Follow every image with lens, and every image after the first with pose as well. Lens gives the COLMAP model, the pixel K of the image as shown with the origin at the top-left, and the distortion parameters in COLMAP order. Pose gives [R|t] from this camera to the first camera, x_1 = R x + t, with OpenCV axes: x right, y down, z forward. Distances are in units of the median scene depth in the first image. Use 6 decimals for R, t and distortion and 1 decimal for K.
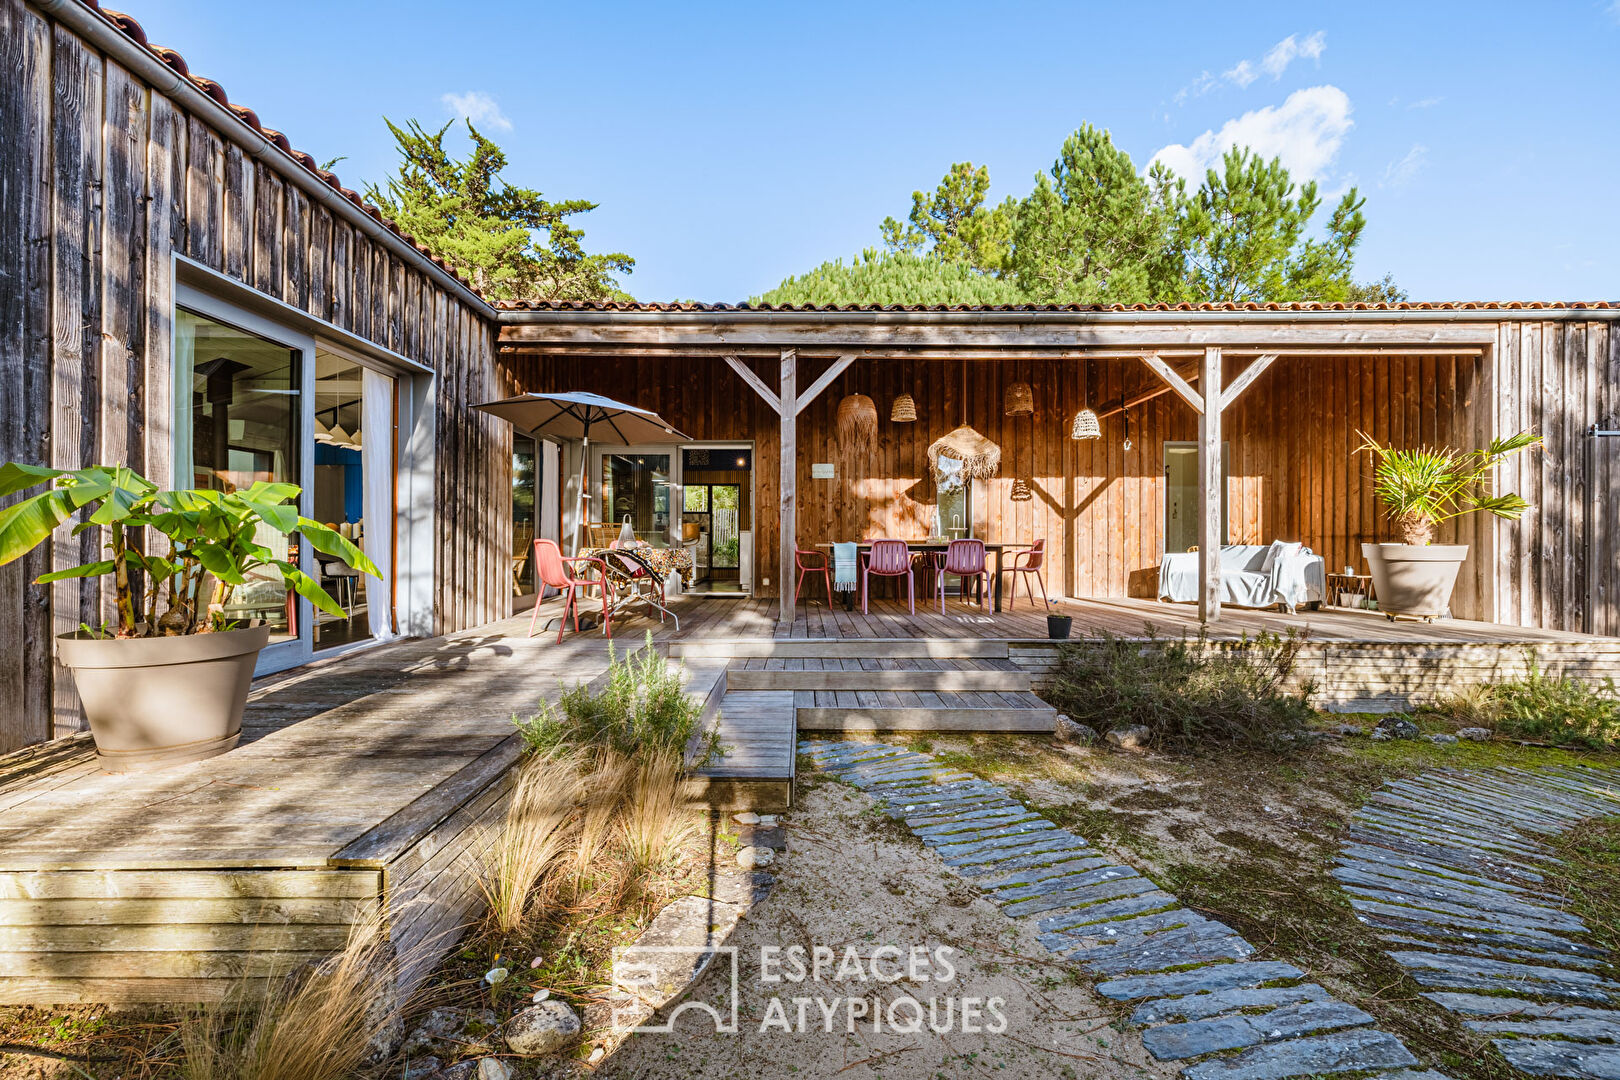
lens RADIAL K [[687.6, 0, 808.4], [0, 687.6, 532.8], [0, 0, 1]] dist [0.000671, 0.000073]
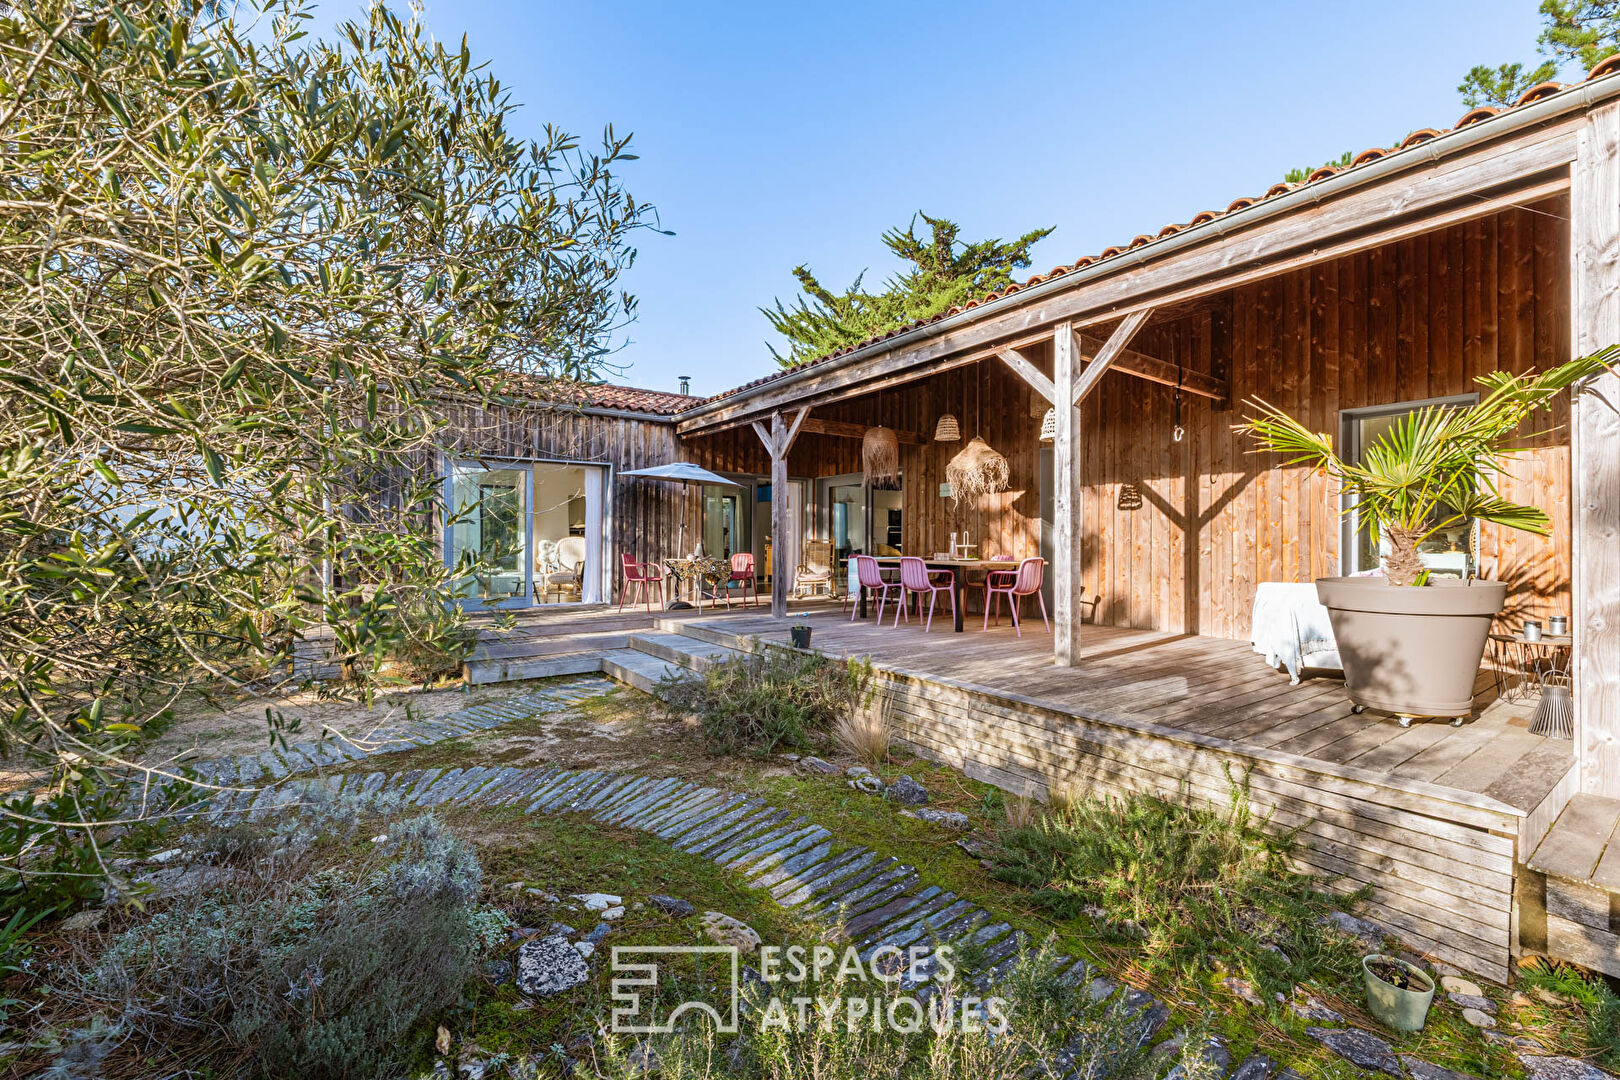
lens RADIAL K [[689.7, 0, 810.0], [0, 689.7, 540.0], [0, 0, 1]] dist [-0.008676, 0.000042]
pose [[0.572855, -0.002698, -0.819653, 1.066153], [0.008311, 0.999962, 0.002517, -0.021318], [0.819615, -0.008254, 0.572855, 0.293084]]
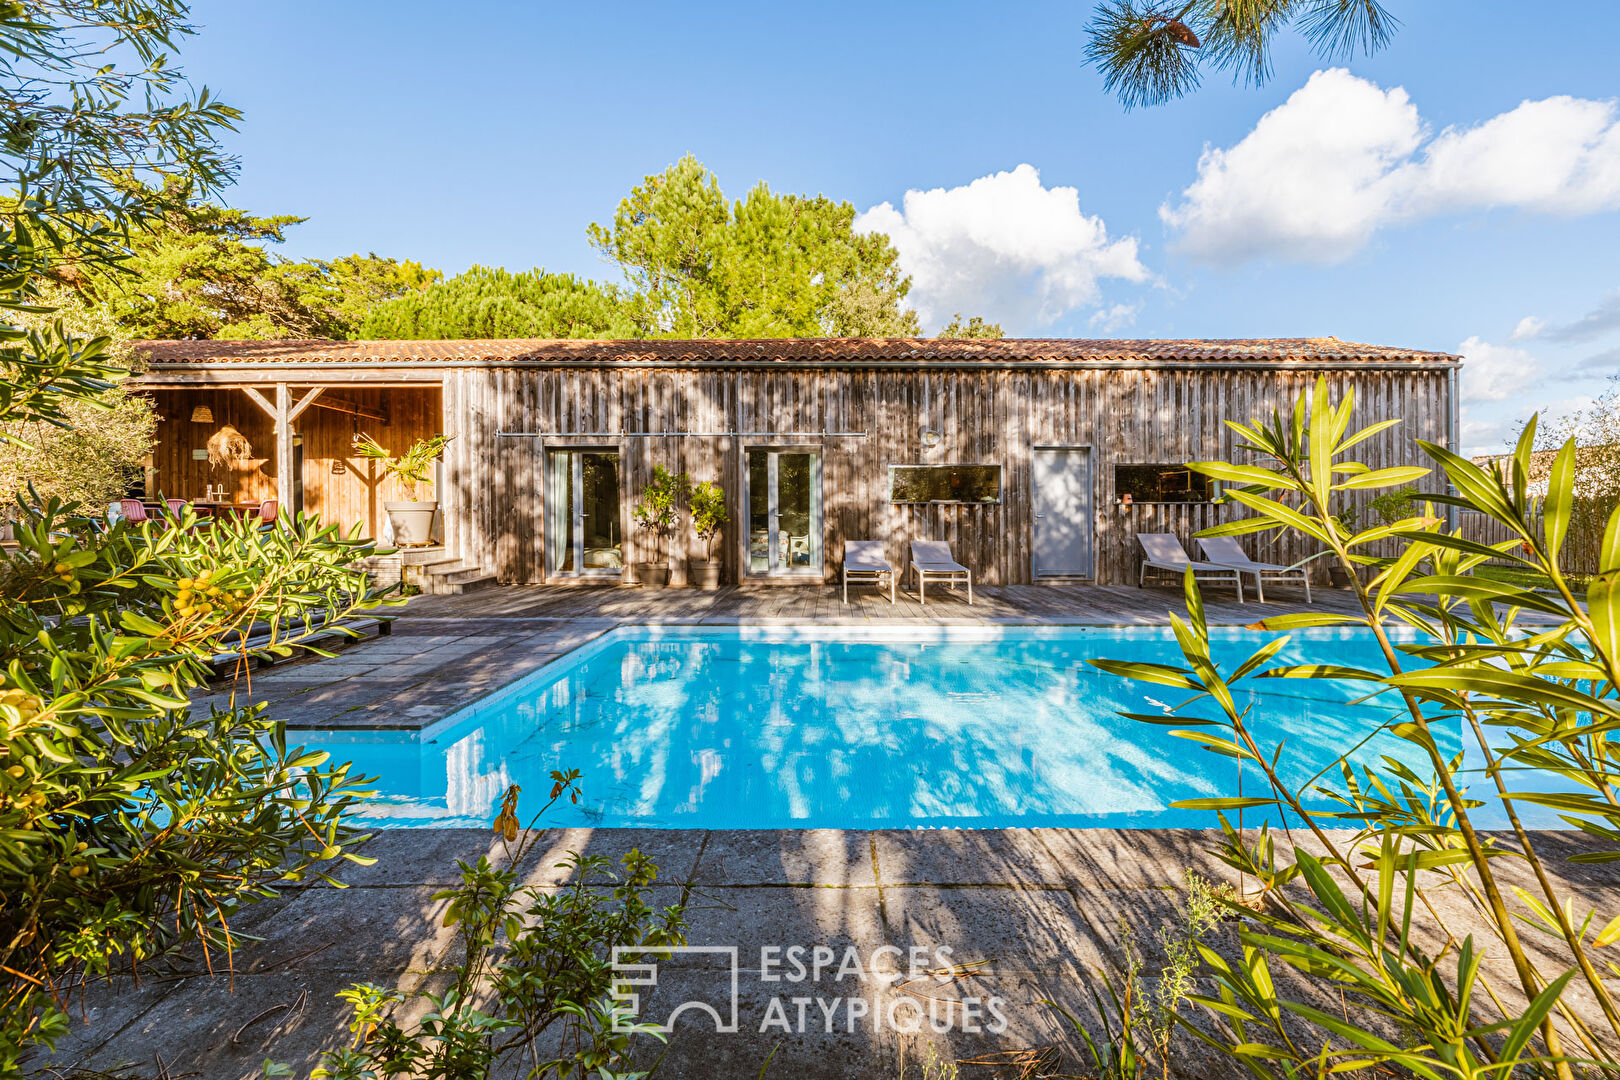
lens RADIAL K [[750.4, 0, 816.5], [0, 750.4, 529.9], [0, 0, 1]] dist [0.029952, 0.000106]
pose [[0.998057, 0.003672, -0.062192, 1.990903], [-0.001830, 0.999559, 0.029647, 0.031278], [0.062273, -0.029476, 0.997624, -0.780672]]
